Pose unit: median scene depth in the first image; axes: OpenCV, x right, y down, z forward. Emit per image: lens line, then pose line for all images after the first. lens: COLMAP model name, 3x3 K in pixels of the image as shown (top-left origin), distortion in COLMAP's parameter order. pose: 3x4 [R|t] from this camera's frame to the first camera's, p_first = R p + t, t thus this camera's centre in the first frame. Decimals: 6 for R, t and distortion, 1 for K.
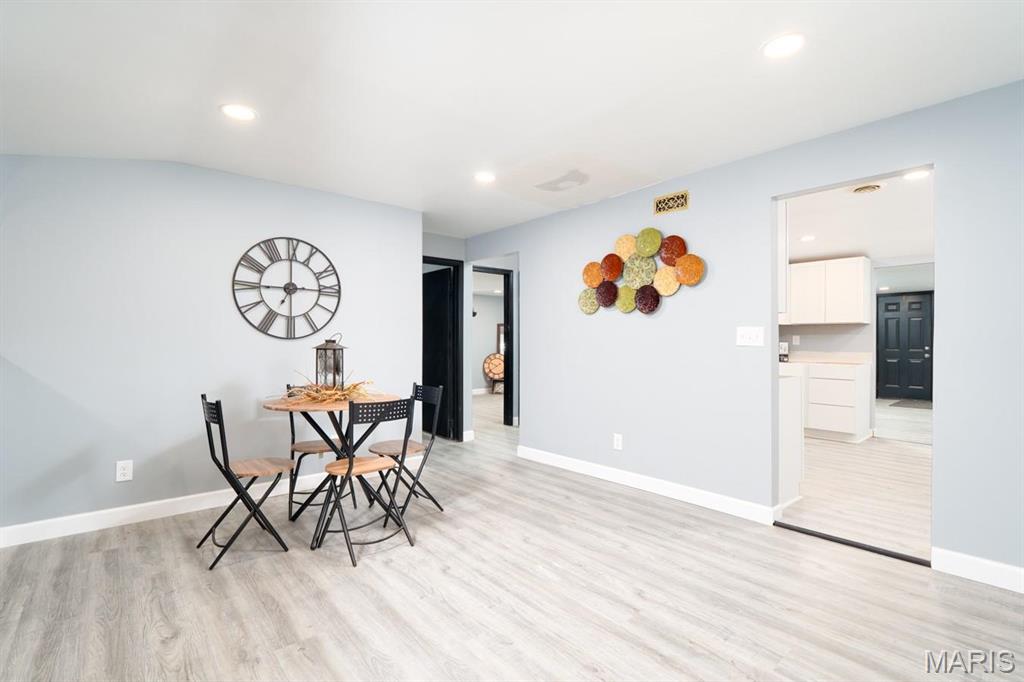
lens RADIAL K [[475.8, 0, 511.0], [0, 475.8, 338.3], [0, 0, 1]] dist [-0.003884, -0.000101]
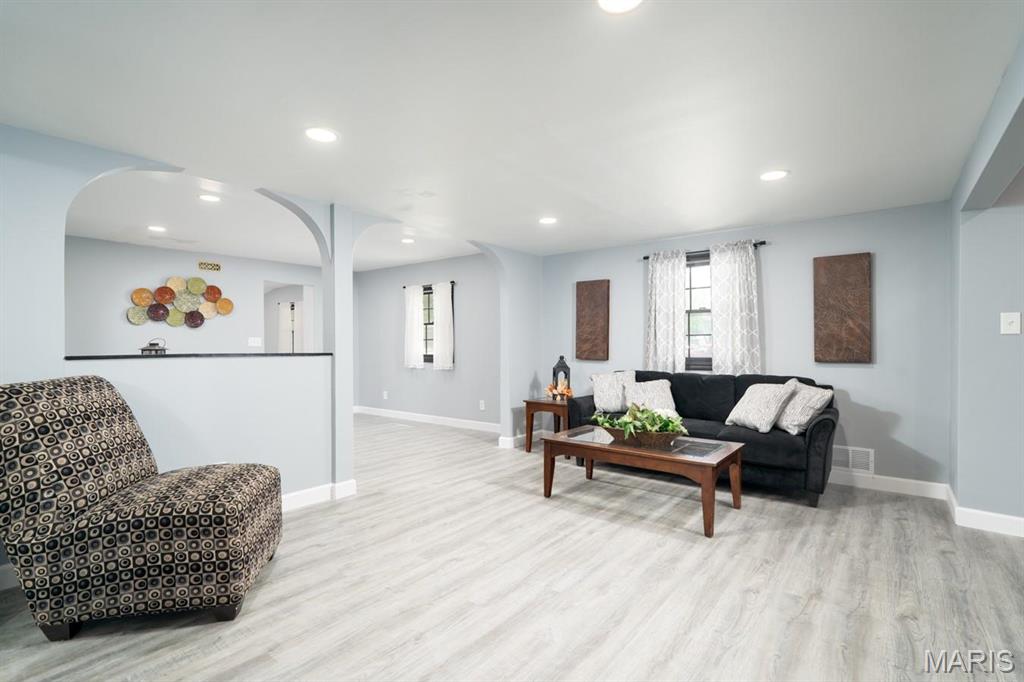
lens RADIAL K [[475.8, 0, 511.0], [0, 475.8, 338.3], [0, 0, 1]] dist [-0.003884, -0.000101]
pose [[-0.190413, 0.011278, 0.981639, -2.235970], [-0.000386, 0.999933, -0.011563, 0.005353], [-0.981704, -0.002580, -0.190396, 0.322503]]
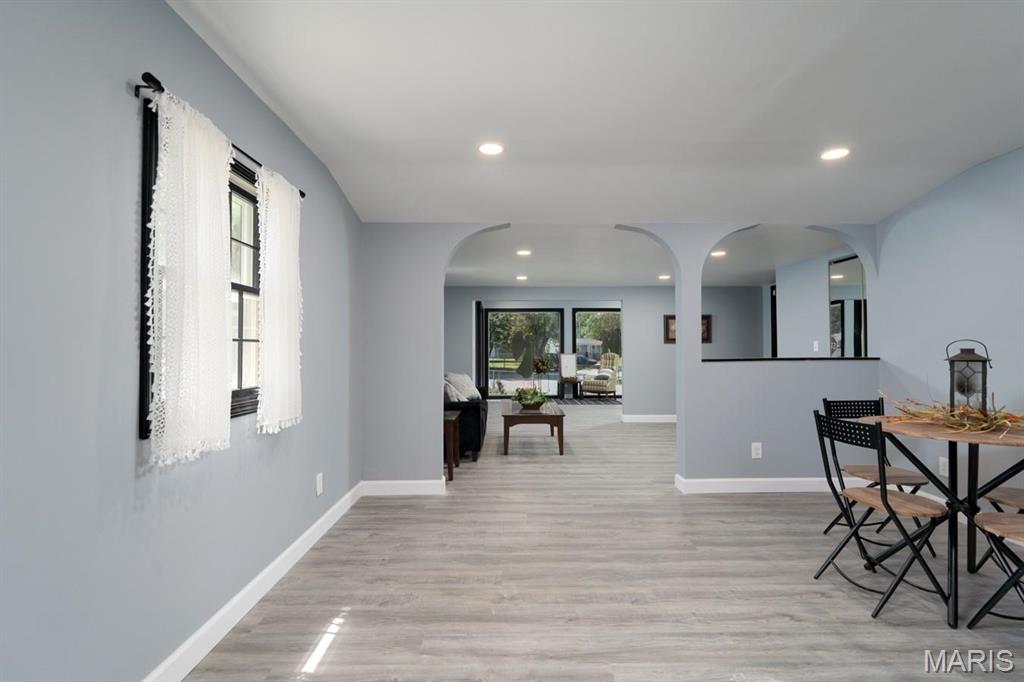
lens RADIAL K [[468.3, 0, 512.6], [0, 468.3, 336.2], [0, 0, 1]] dist [-0.002143, -0.000127]
pose [[-0.643681, -0.022530, -0.764962, 0.793432], [0.003912, 0.999457, -0.032729, 0.004492], [0.765284, -0.024060, -0.643243, 1.098318]]
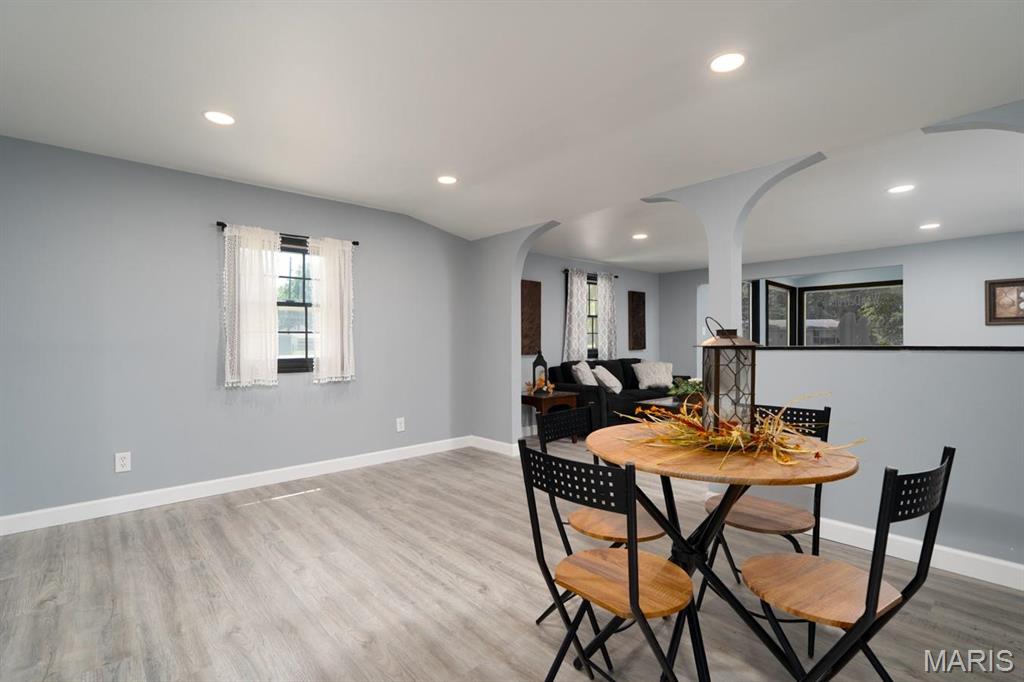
lens RADIAL K [[475.8, 0, 511.0], [0, 475.8, 338.3], [0, 0, 1]] dist [-0.003884, -0.000101]
pose [[-0.999710, 0.003369, -0.023845, -0.158918], [0.003556, 0.999963, -0.007776, 0.016804], [0.023818, -0.007858, -0.999685, 1.791114]]
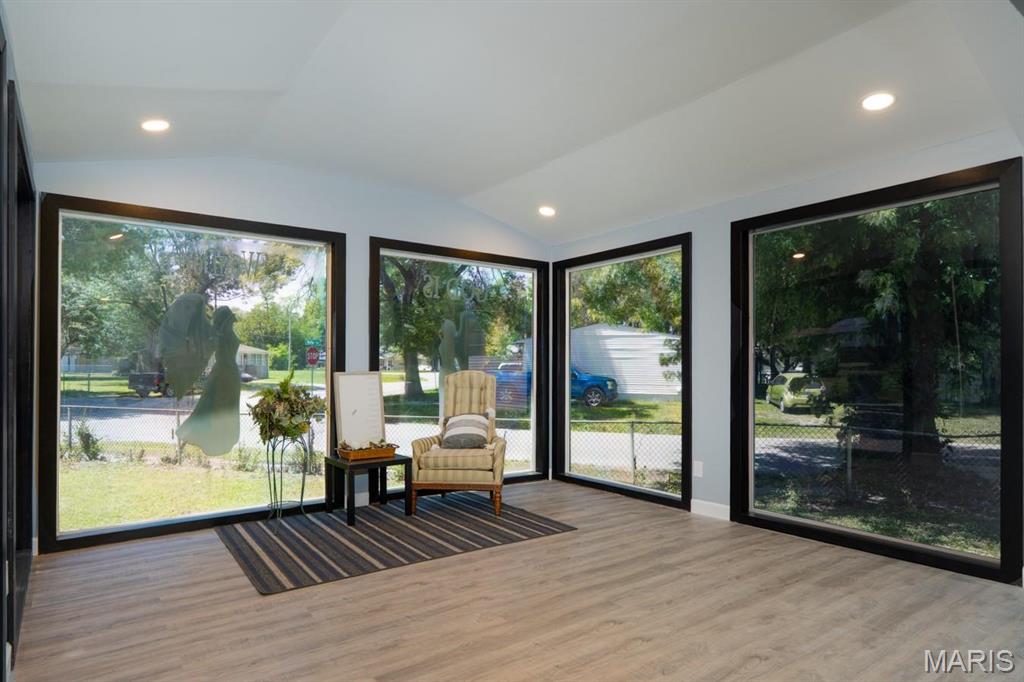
lens RADIAL K [[575.5, 0, 485.8], [0, 575.5, 361.7], [0, 0, 1]] dist [-0.000597, -0.000207]
pose [[-0.106812, -0.001029, -0.994279, -1.266332], [-0.000627, 0.999999, -0.000968, -0.006080], [0.994279, 0.000520, -0.106812, -0.834791]]
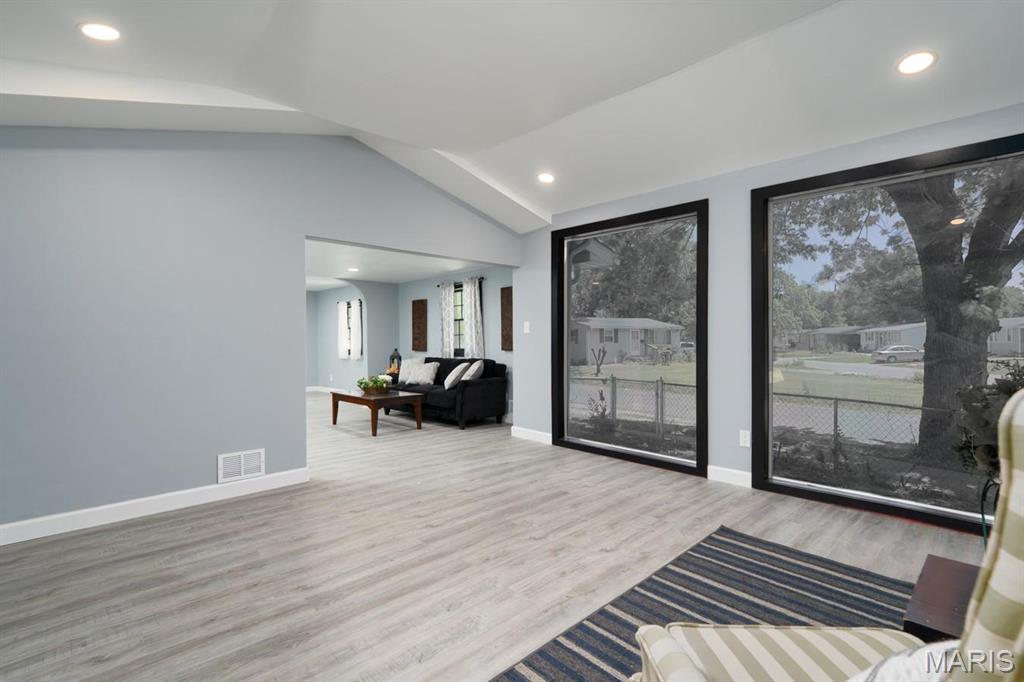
lens RADIAL K [[475.8, 0, 511.0], [0, 475.8, 338.3], [0, 0, 1]] dist [-0.003884, -0.000101]
pose [[-0.051211, 0.009724, 0.998641, -3.472022], [0.005965, 0.999938, -0.009430, 0.021913], [-0.998670, 0.005474, -0.051266, -0.849429]]
